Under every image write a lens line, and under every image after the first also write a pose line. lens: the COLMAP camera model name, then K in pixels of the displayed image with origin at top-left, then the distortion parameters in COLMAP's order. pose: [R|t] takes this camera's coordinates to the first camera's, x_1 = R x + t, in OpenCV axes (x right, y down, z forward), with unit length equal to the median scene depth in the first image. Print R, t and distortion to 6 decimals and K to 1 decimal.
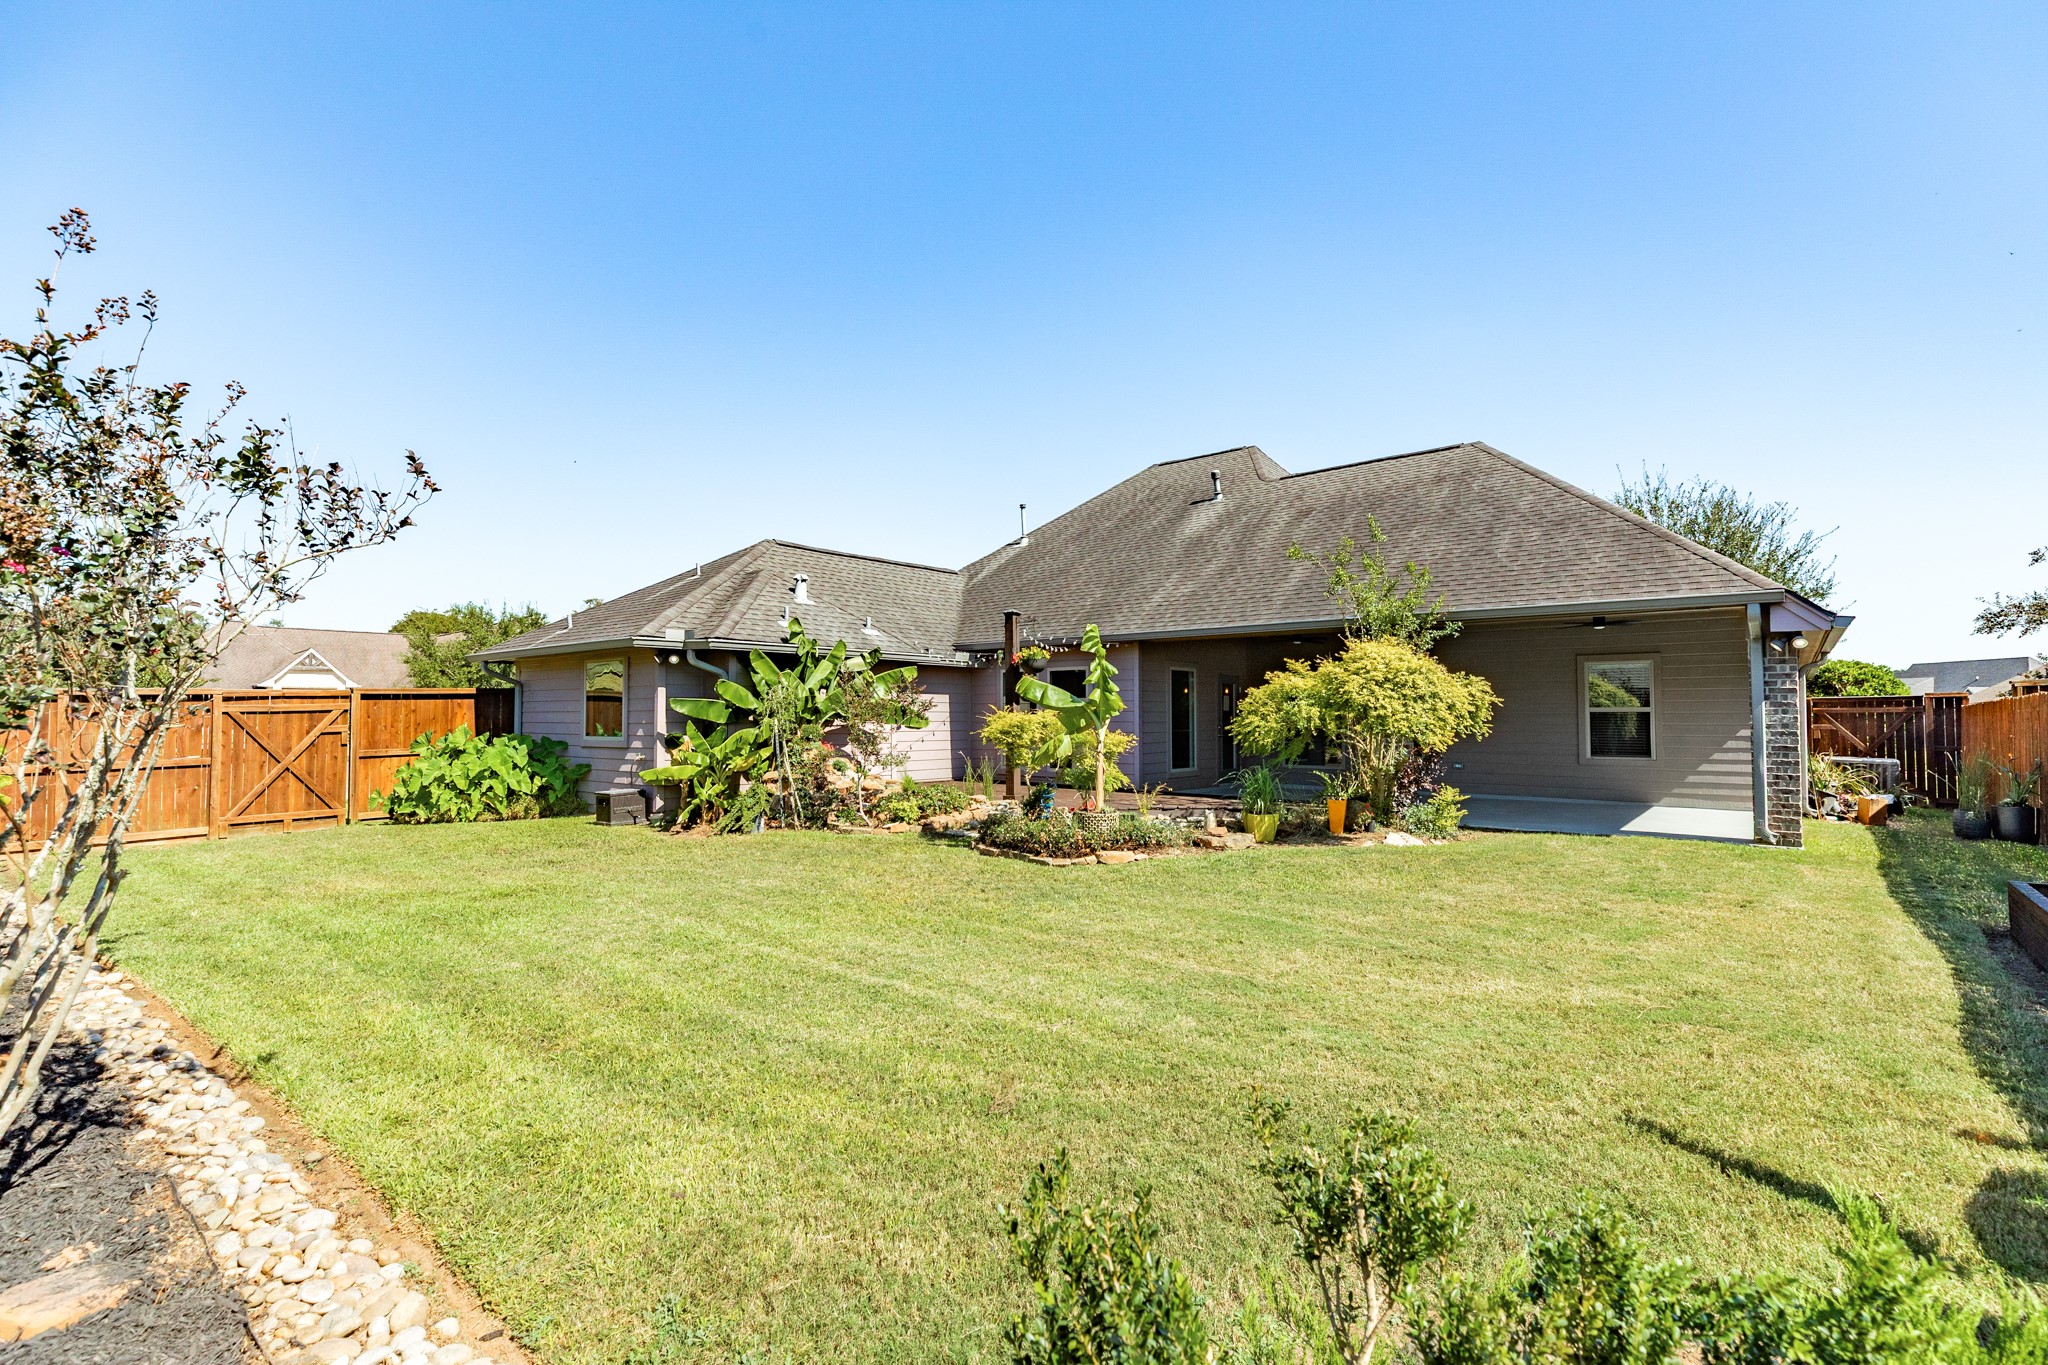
lens RADIAL K [[928.4, 0, 1024.0], [0, 928.4, 682.5], [0, 0, 1]] dist [0.000808, 0.000056]
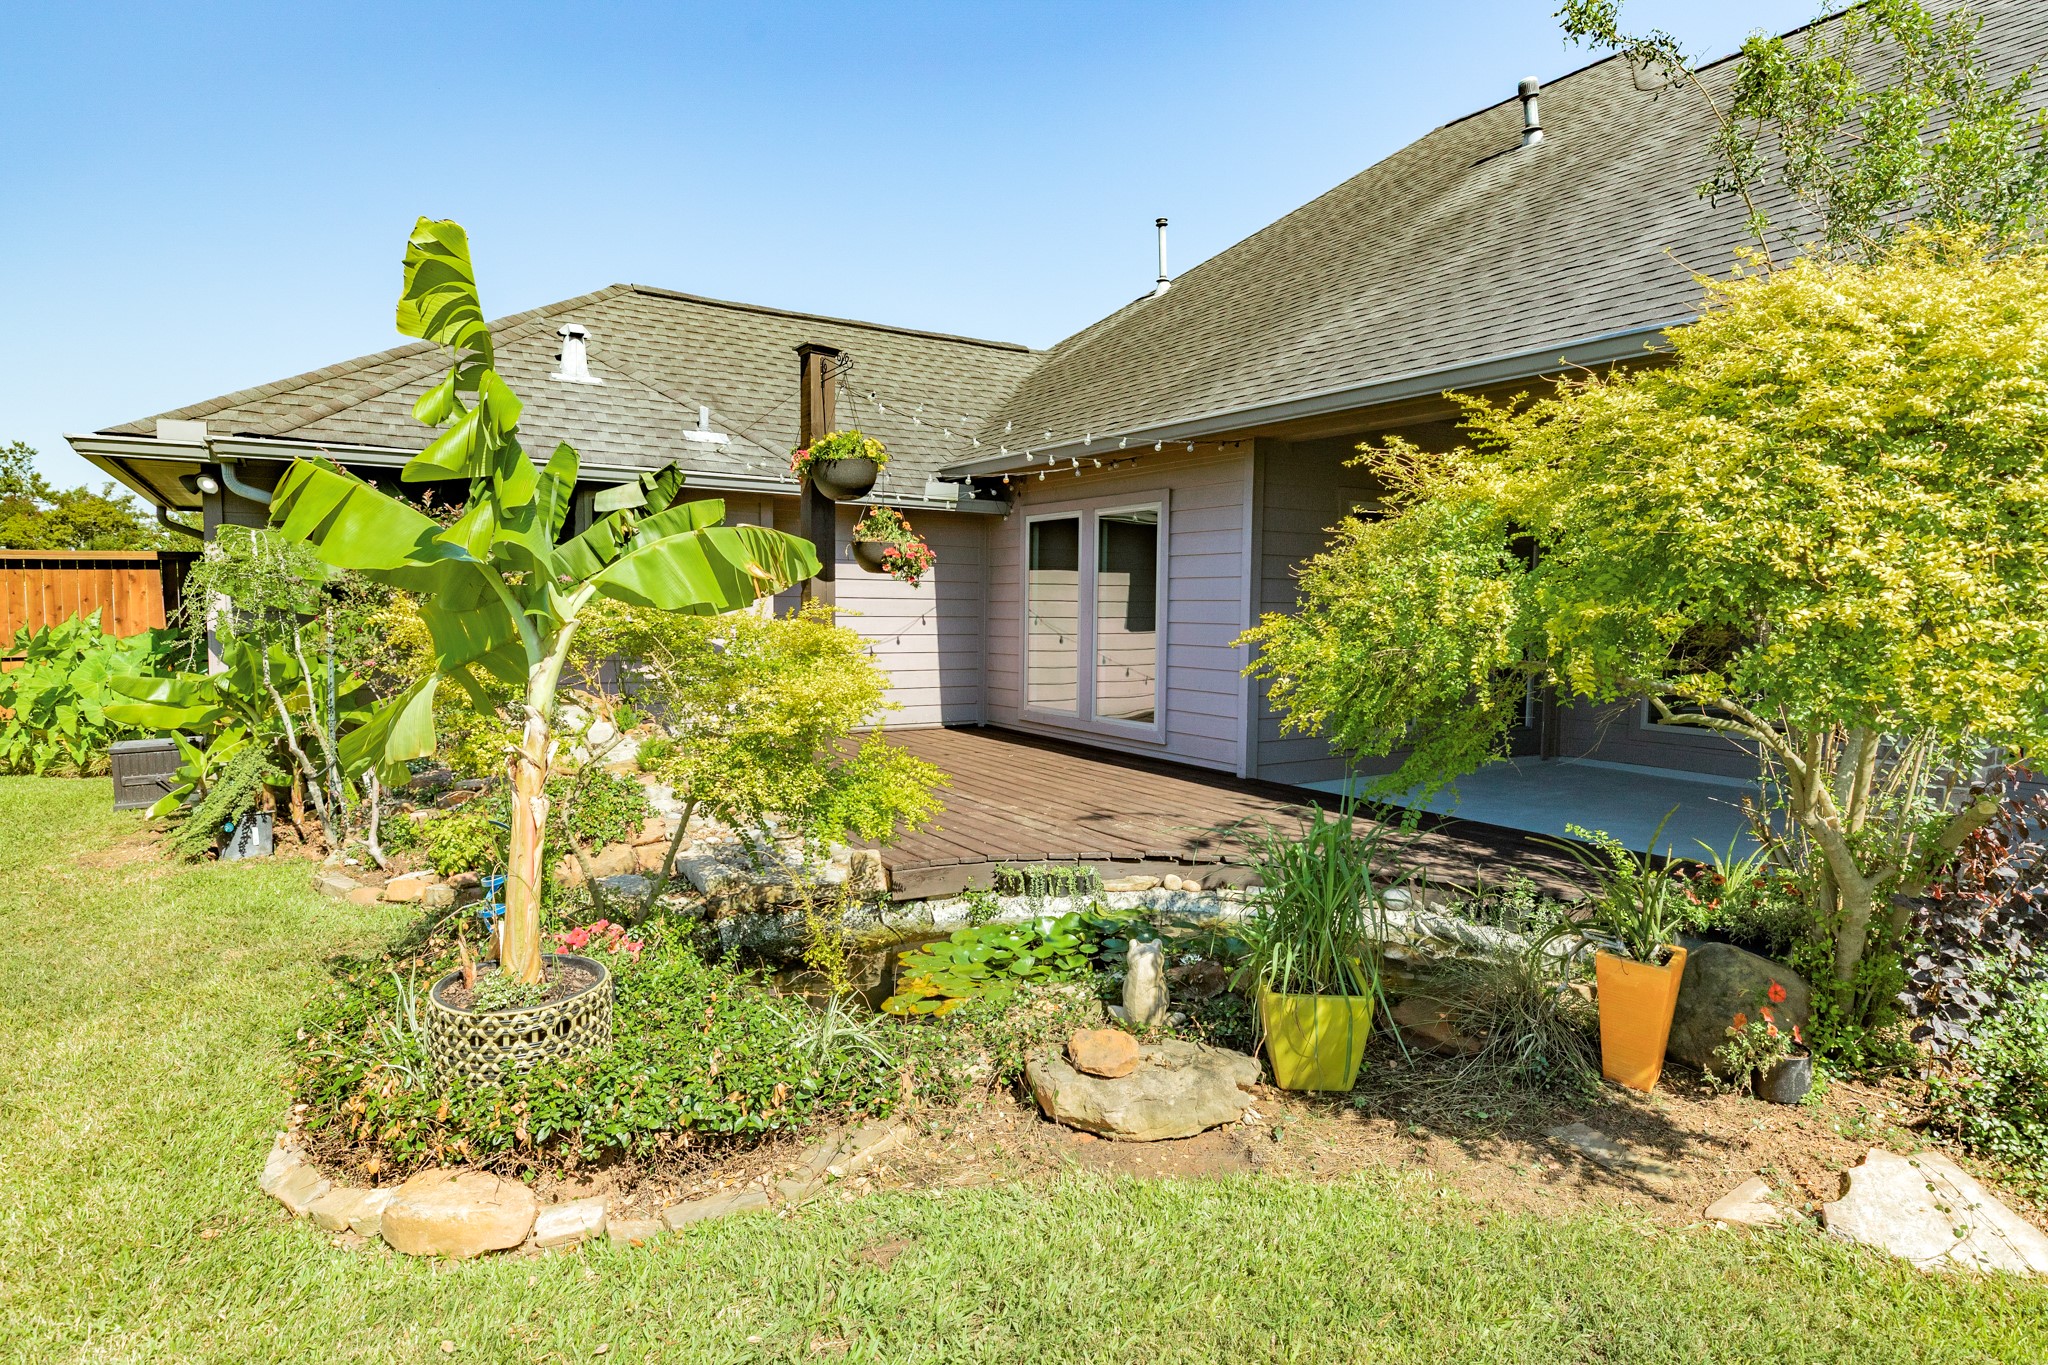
lens RADIAL K [[1114.8, 0, 1024.0], [0, 1114.8, 682.5], [0, 0, 1]] dist [0.015553, -0.000382]
pose [[0.952125, 0.031556, -0.304077, 0.266216], [0.000521, 0.994490, 0.104833, 0.020940], [0.305710, -0.099973, 0.946862, 0.661554]]
